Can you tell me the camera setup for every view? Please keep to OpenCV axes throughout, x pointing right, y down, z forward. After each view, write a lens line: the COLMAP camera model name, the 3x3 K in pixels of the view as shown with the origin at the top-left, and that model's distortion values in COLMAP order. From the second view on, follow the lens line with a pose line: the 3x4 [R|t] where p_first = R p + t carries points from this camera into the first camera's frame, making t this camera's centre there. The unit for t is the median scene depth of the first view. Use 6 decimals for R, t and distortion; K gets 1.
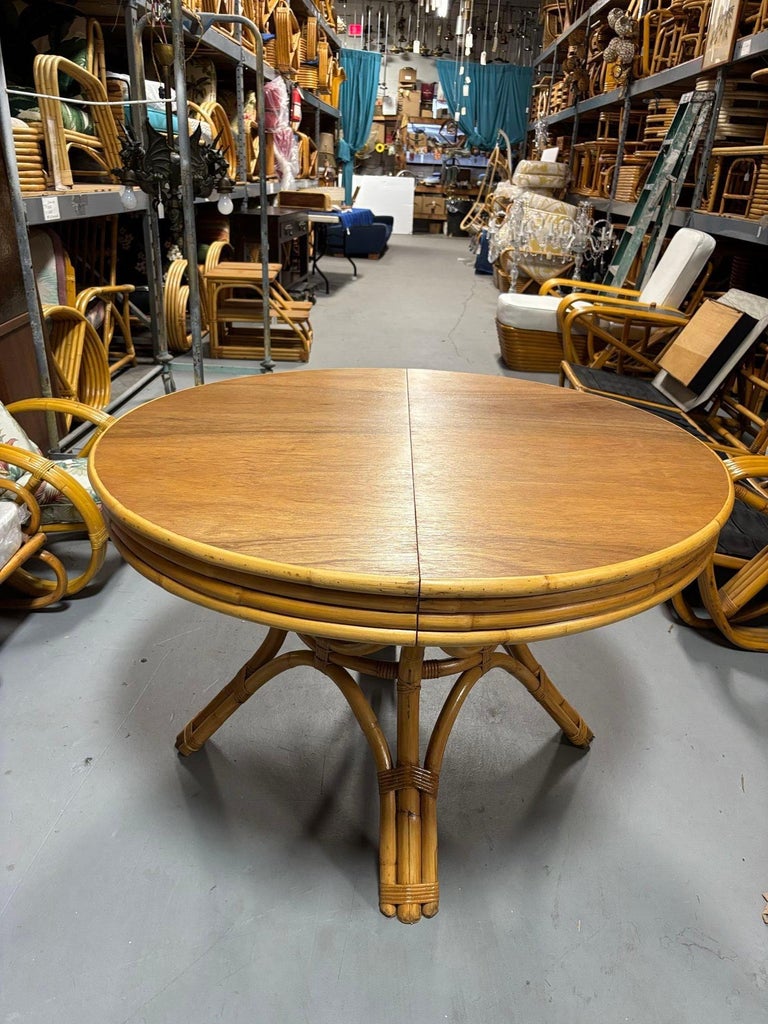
lens RADIAL K [[792.9, 0, 384.0], [0, 792.9, 512.0], [0, 0, 1]] dist [0.041075, -0.040581]
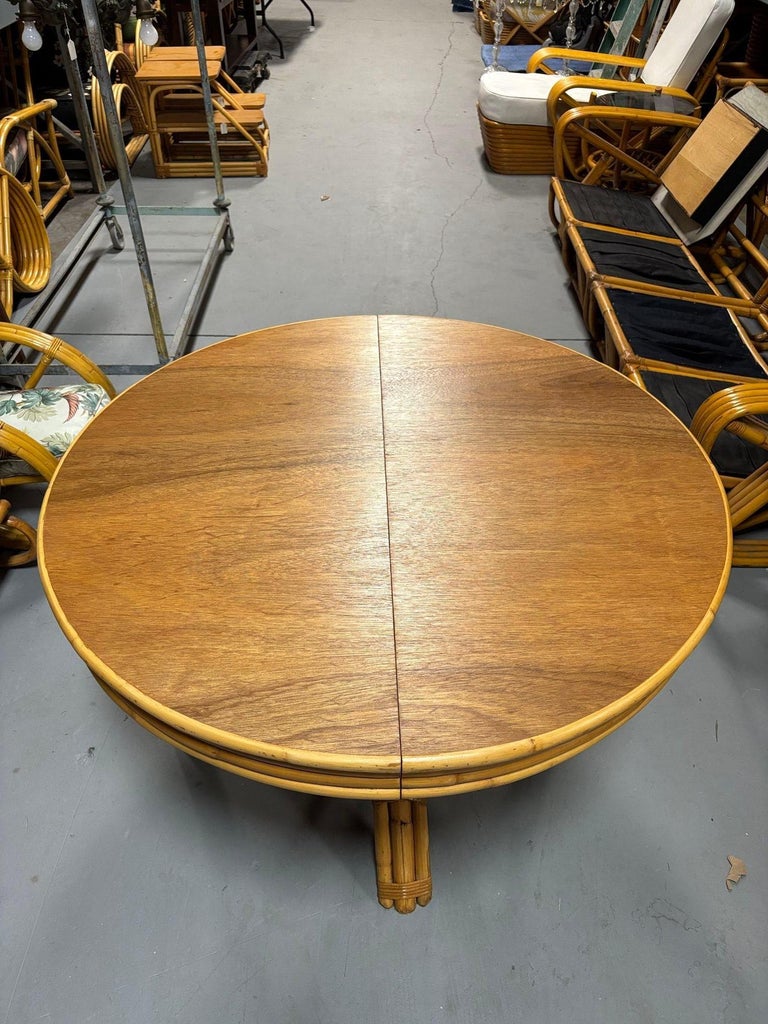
lens RADIAL K [[790.4, 0, 380.8], [0, 790.4, 526.3], [0, 0, 1]] dist [0.049332, -0.045065]
pose [[0.998430, -0.055847, 0.004278, 0.007365], [0.051841, 0.950319, 0.306929, -0.109809], [-0.021207, -0.306226, 0.951723, 0.038853]]
